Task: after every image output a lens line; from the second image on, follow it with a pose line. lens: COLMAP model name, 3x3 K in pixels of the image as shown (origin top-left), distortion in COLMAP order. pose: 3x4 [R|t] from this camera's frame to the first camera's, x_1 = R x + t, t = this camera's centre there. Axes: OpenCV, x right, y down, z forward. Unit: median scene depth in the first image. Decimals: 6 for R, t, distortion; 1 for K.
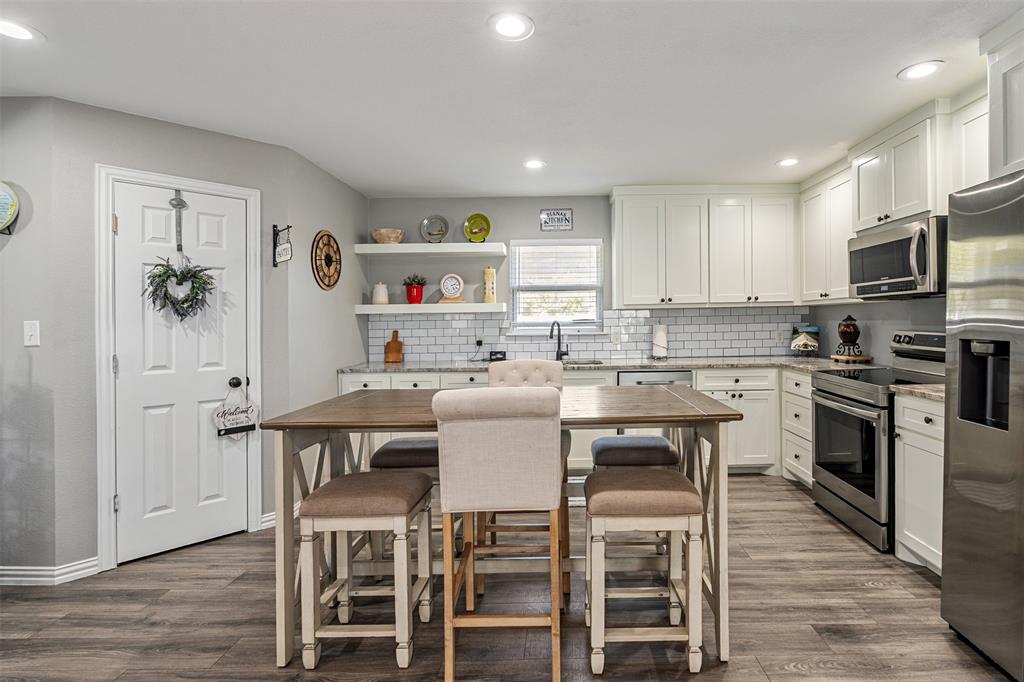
lens RADIAL K [[514.1, 0, 553.8], [0, 514.1, 321.5], [0, 0, 1]] dist [-0.001689, 0.000263]
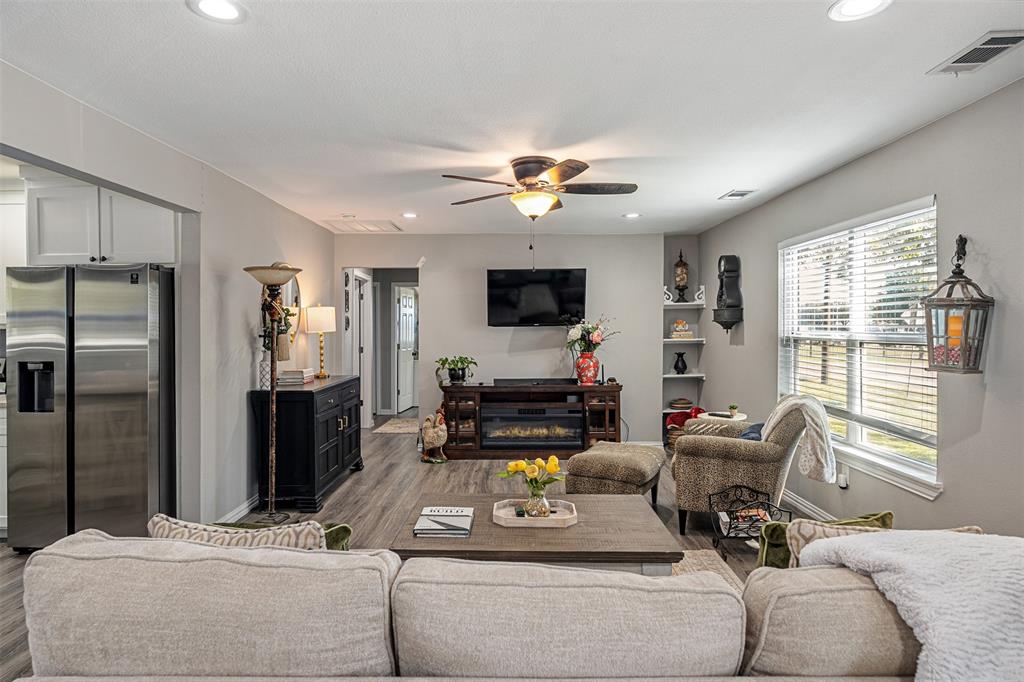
lens RADIAL K [[595.2, 0, 510.2], [0, 595.2, 331.2], [0, 0, 1]] dist [0.001793, 0.000946]
pose [[0.021481, 0.004608, 0.999759, -0.467521], [0.007535, 0.999960, -0.004771, -0.018134], [-0.999741, 0.007636, 0.021446, -0.250643]]
